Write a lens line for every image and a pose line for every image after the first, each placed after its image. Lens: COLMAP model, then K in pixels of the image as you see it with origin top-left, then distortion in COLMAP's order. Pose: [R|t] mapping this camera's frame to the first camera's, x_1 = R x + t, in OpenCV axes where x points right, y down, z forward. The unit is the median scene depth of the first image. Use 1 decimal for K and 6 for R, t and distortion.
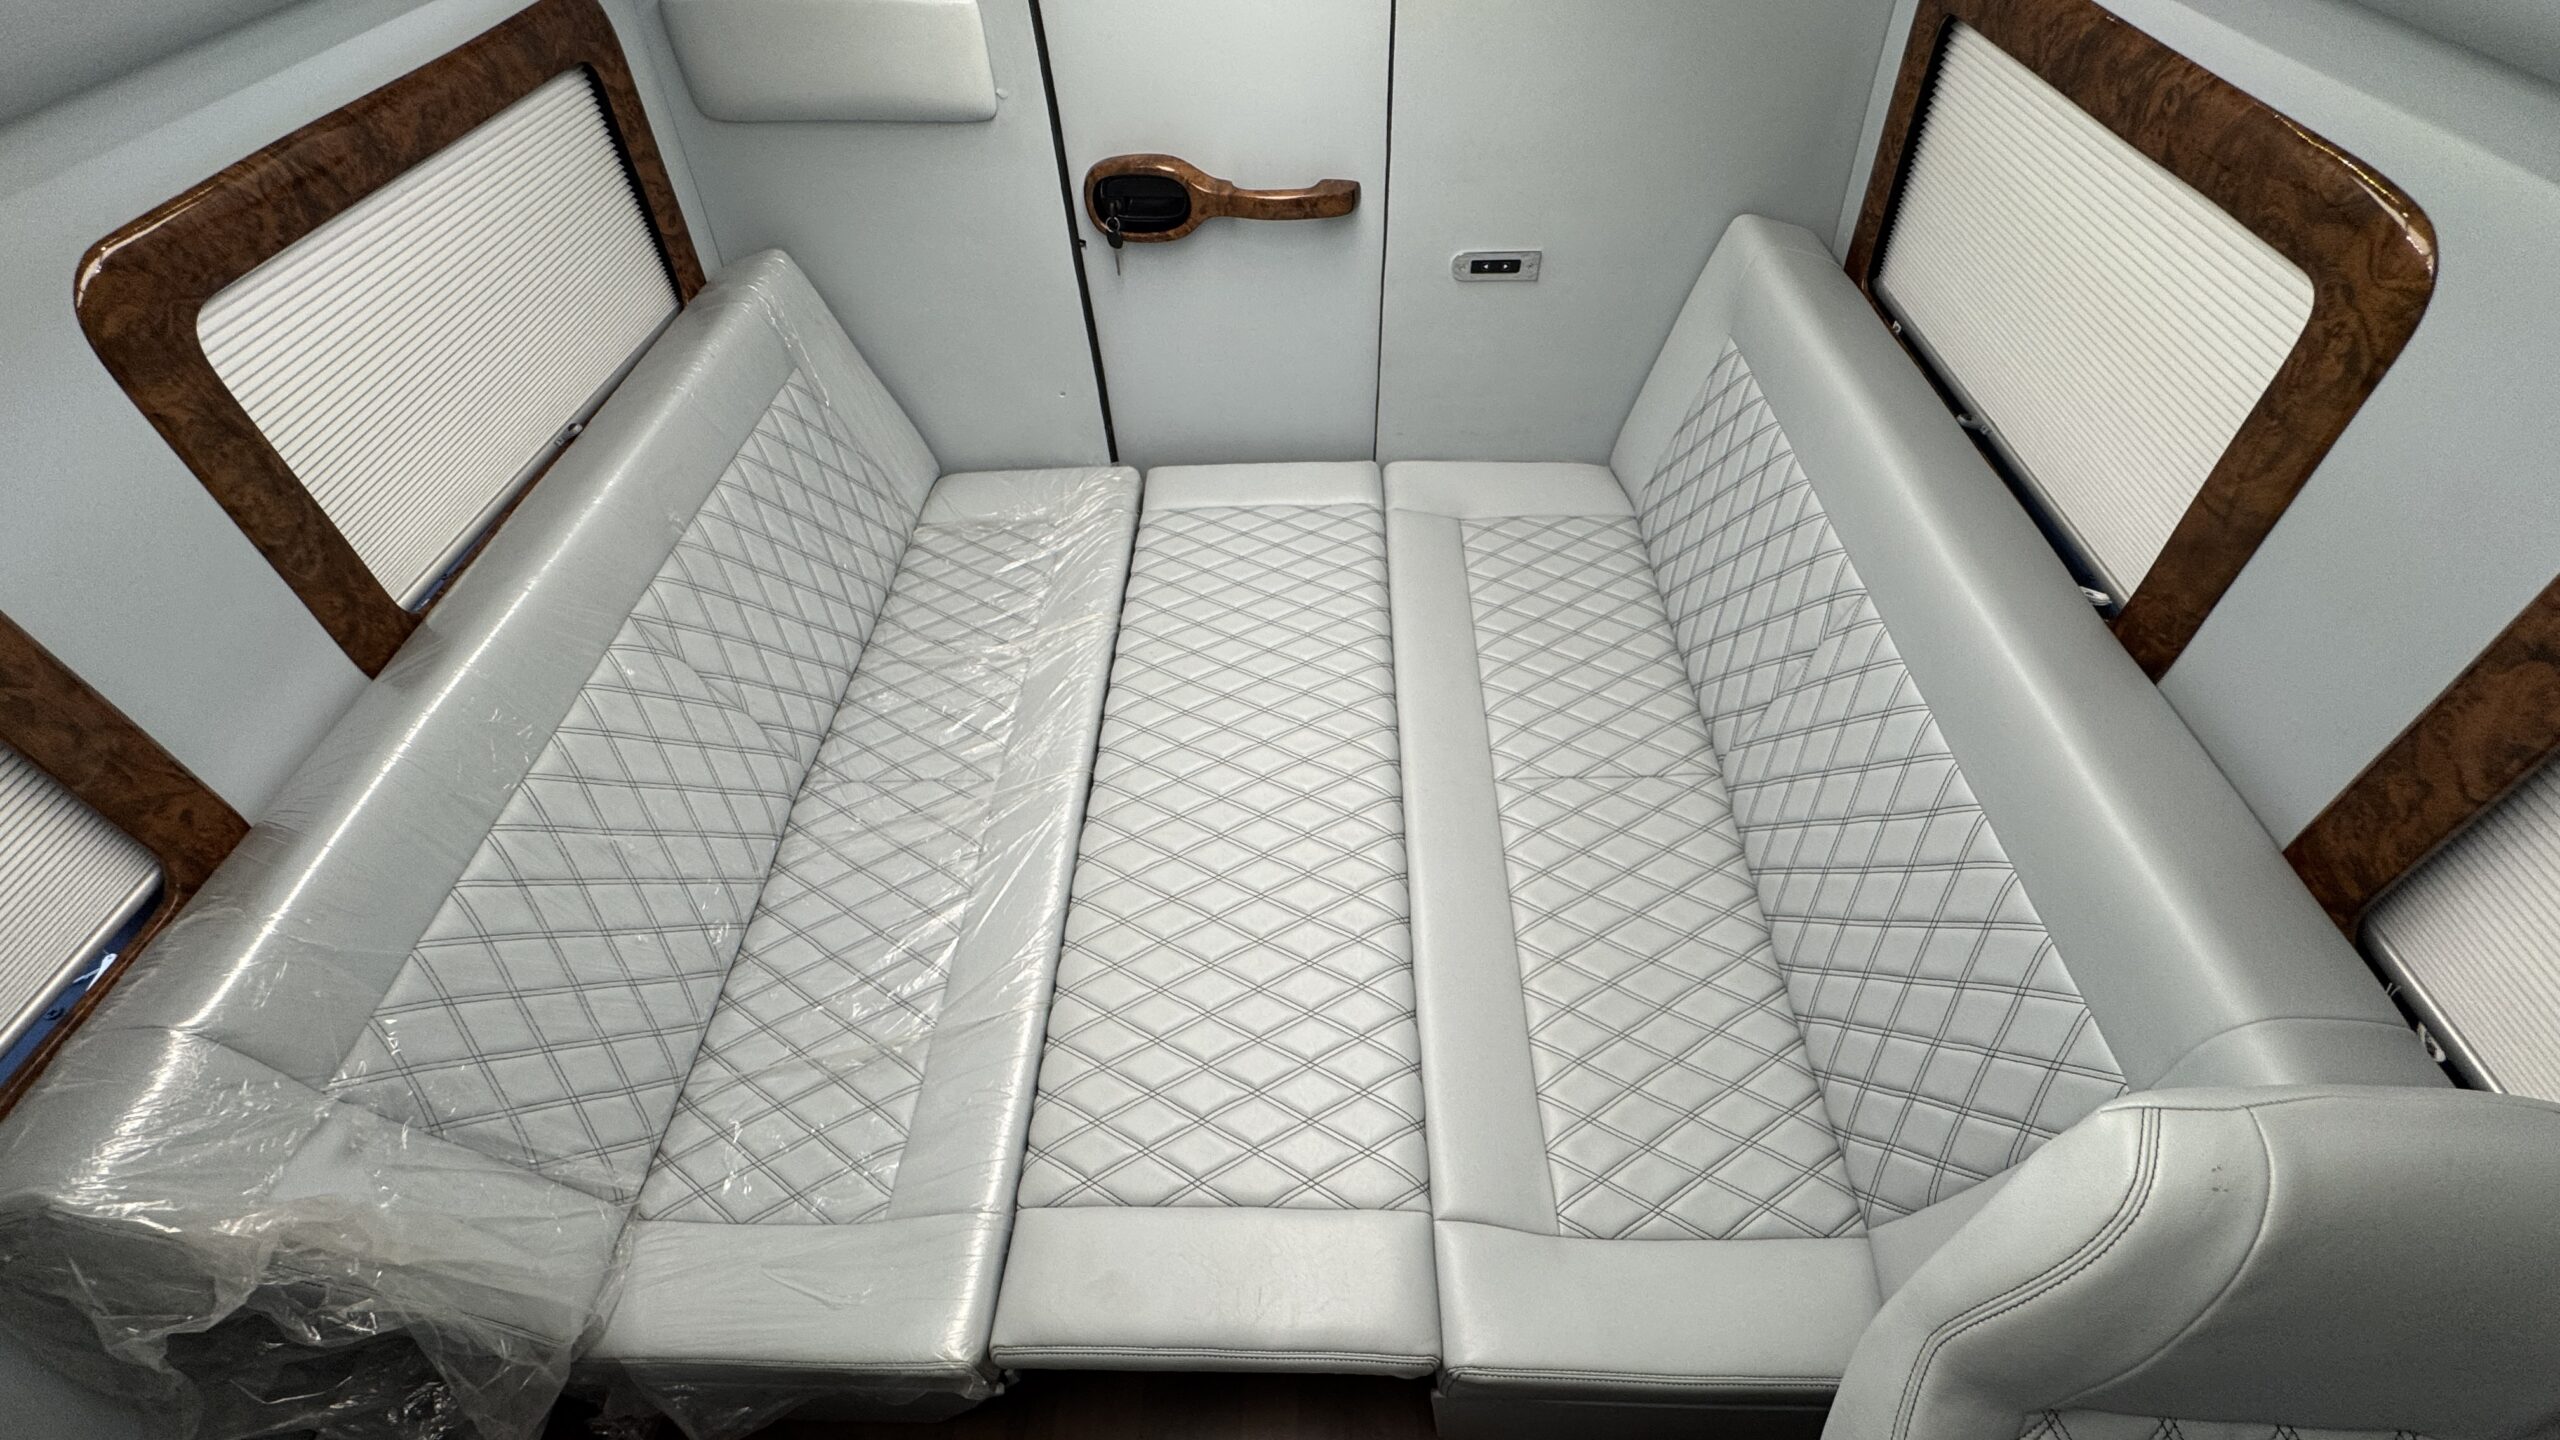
lens RADIAL K [[1020.4, 0, 1281.6], [0, 1020.4, 723.2], [0, 0, 1]] dist [-0.001283, 0.000271]
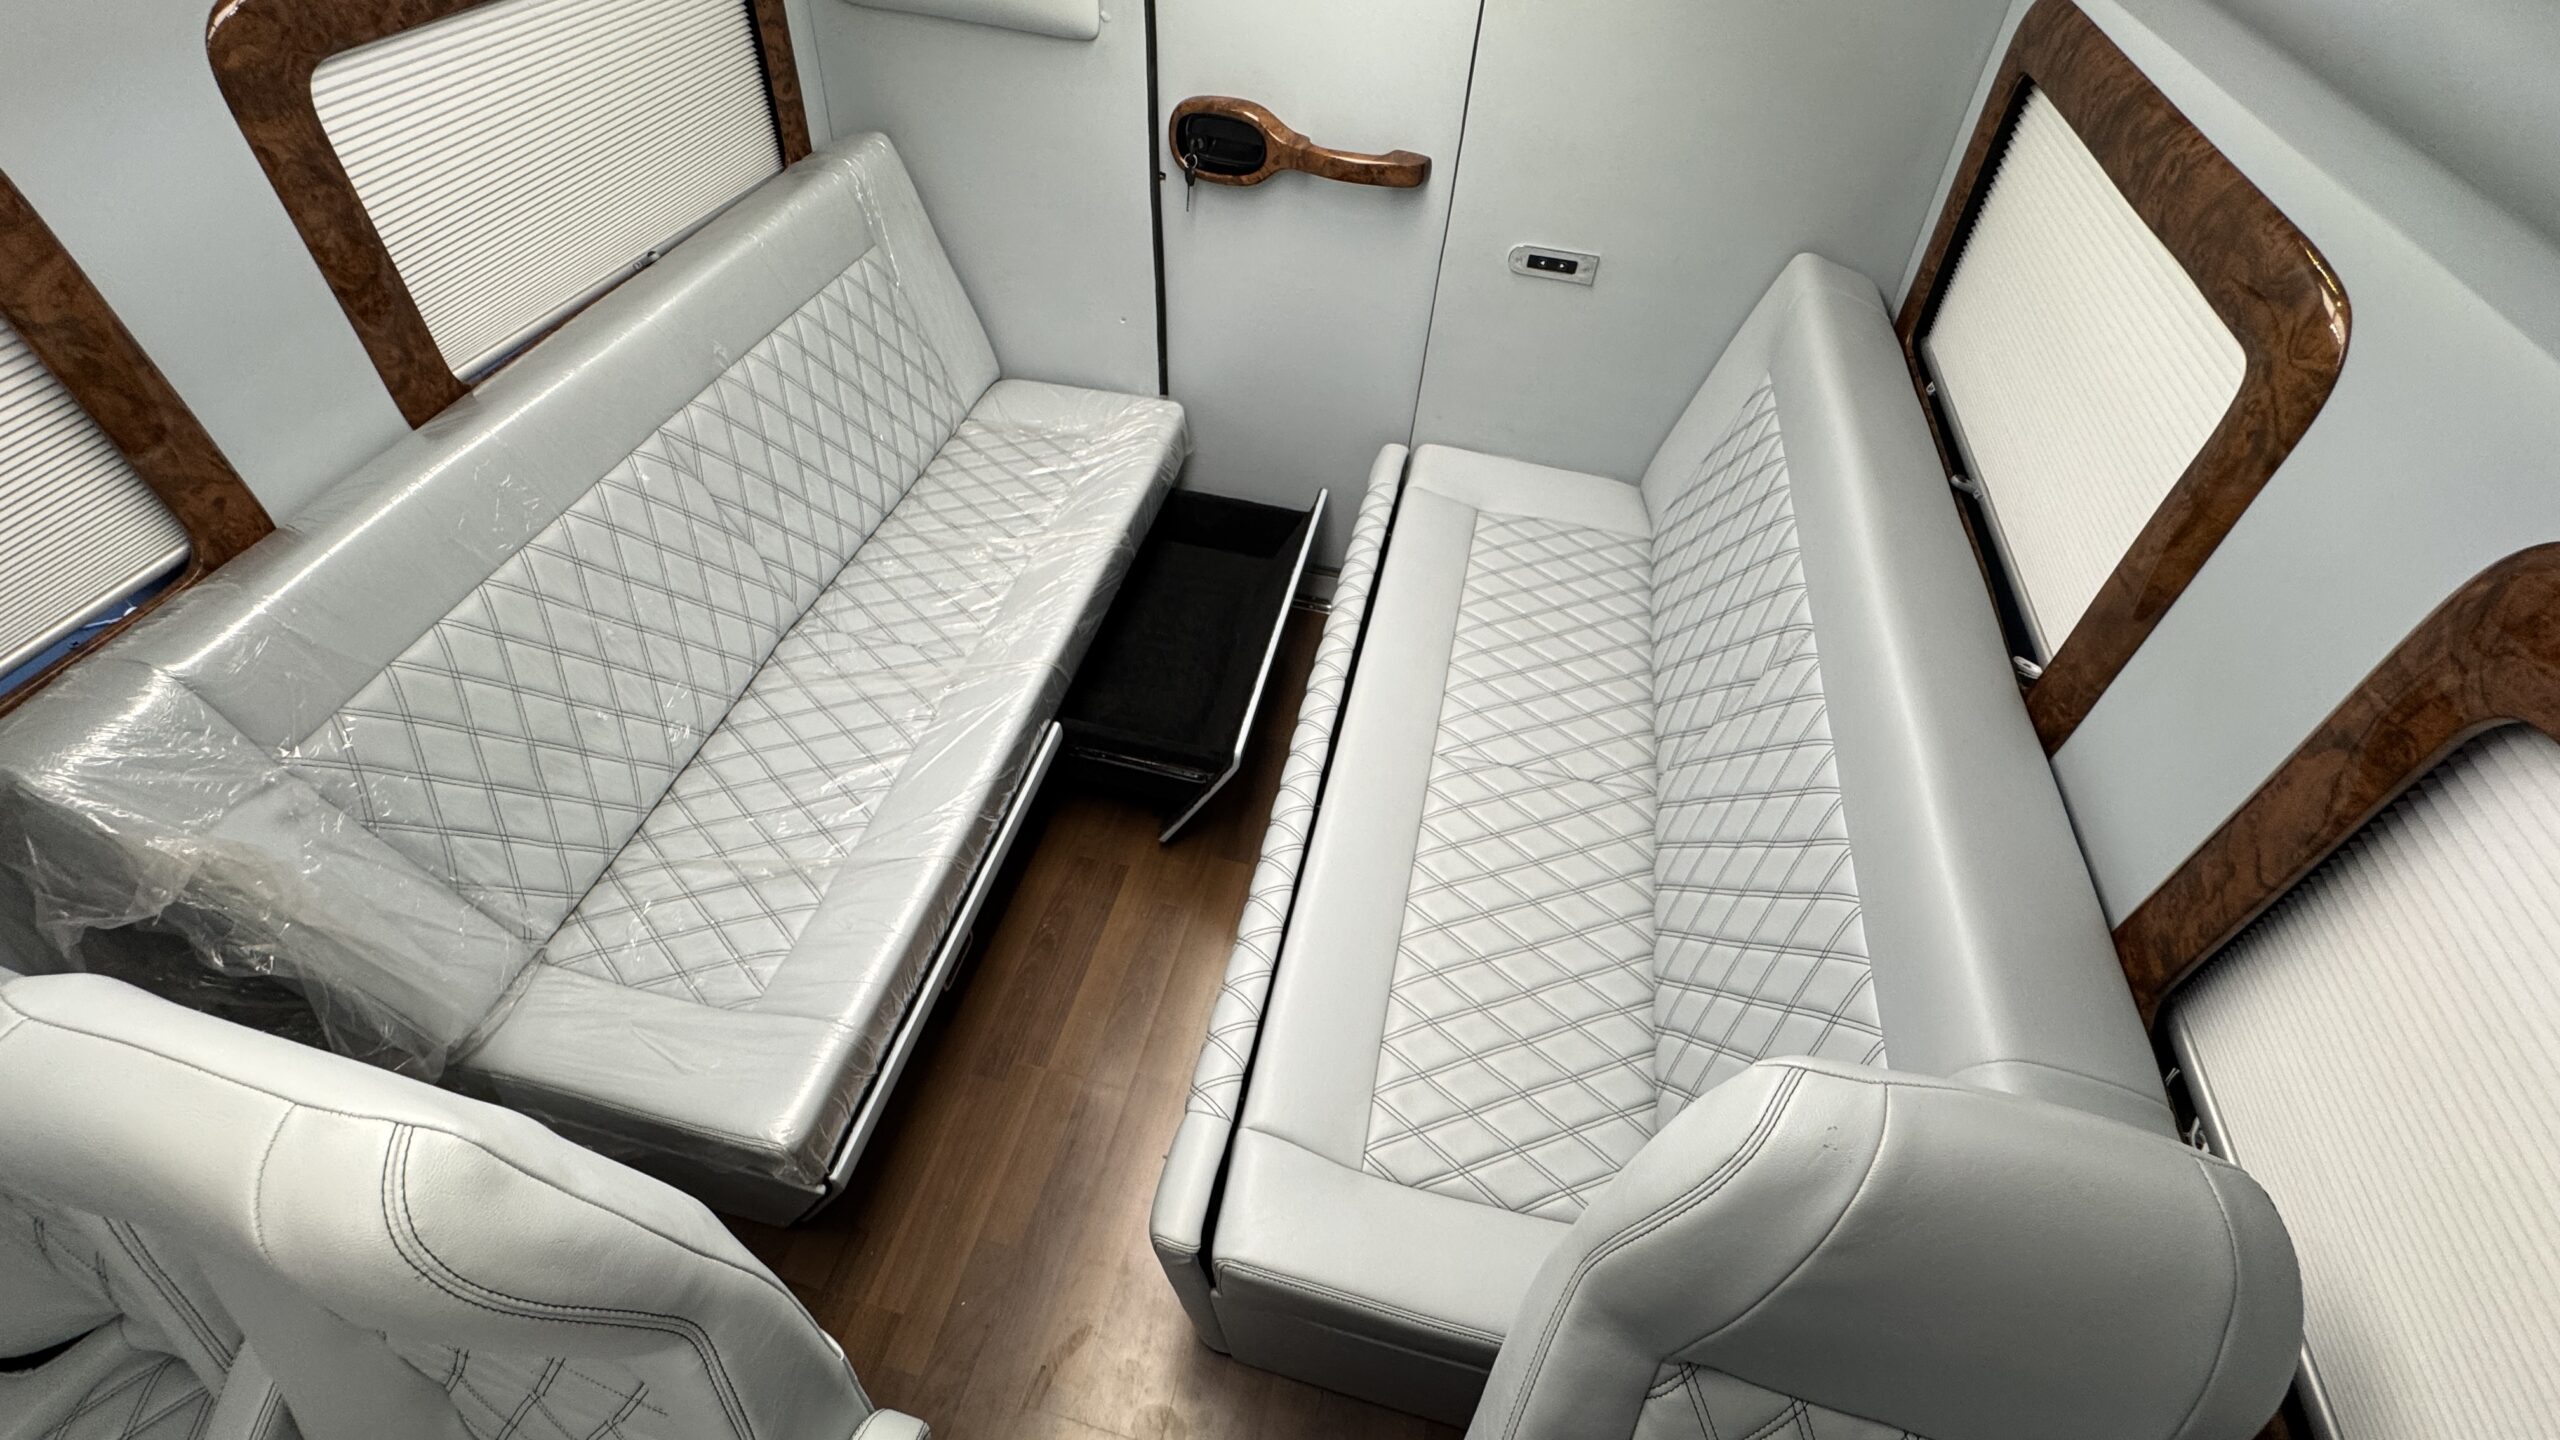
lens RADIAL K [[1020.4, 0, 1281.6], [0, 1020.4, 723.2], [0, 0, 1]] dist [-0.001283, 0.000271]
pose [[0.976349, 0.203253, -0.073691, 0.155208], [-0.203321, 0.979089, 0.006648, 0.060476], [0.073502, 0.008492, 0.997259, -0.031192]]
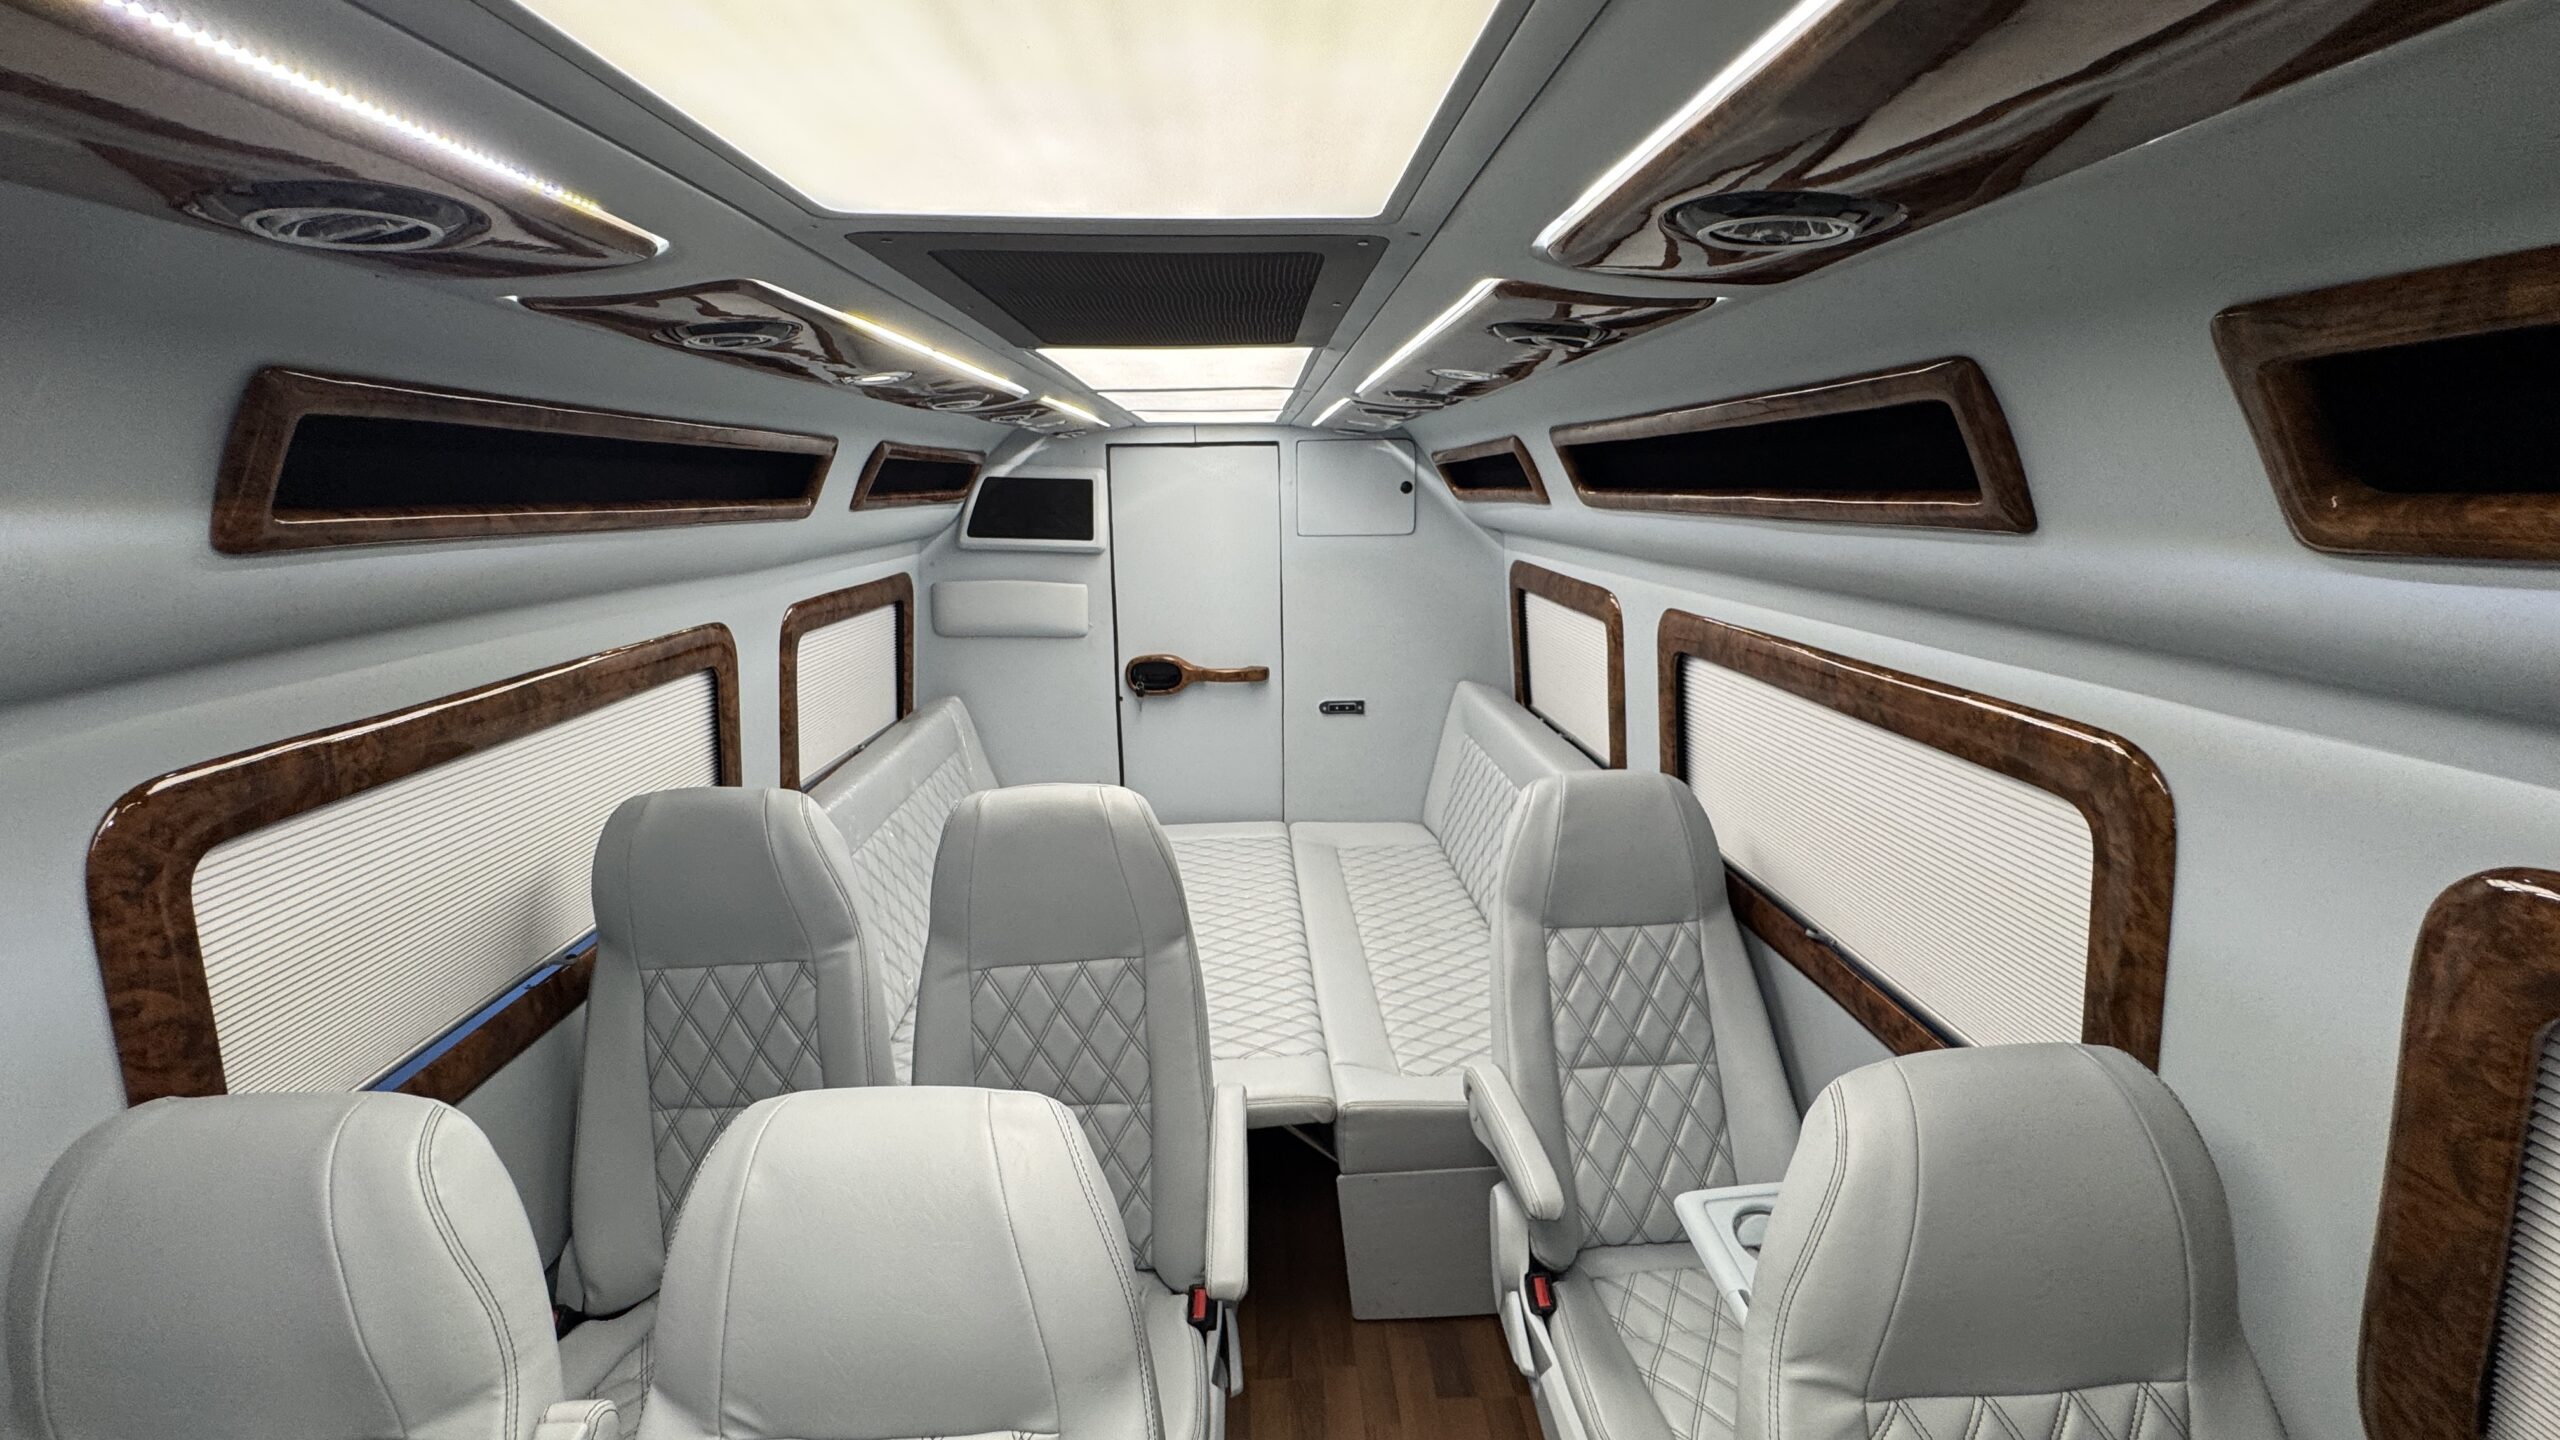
lens RADIAL K [[1031.3, 0, 1277.7], [0, 1031.3, 715.9], [0, 0, 1]] dist [0.000145, -0.000226]
pose [[0.997062, 0.007870, 0.076199, -0.073096], [0.037756, 0.815012, -0.578213, 0.892784], [-0.066653, 0.579391, 0.812320, -0.716334]]
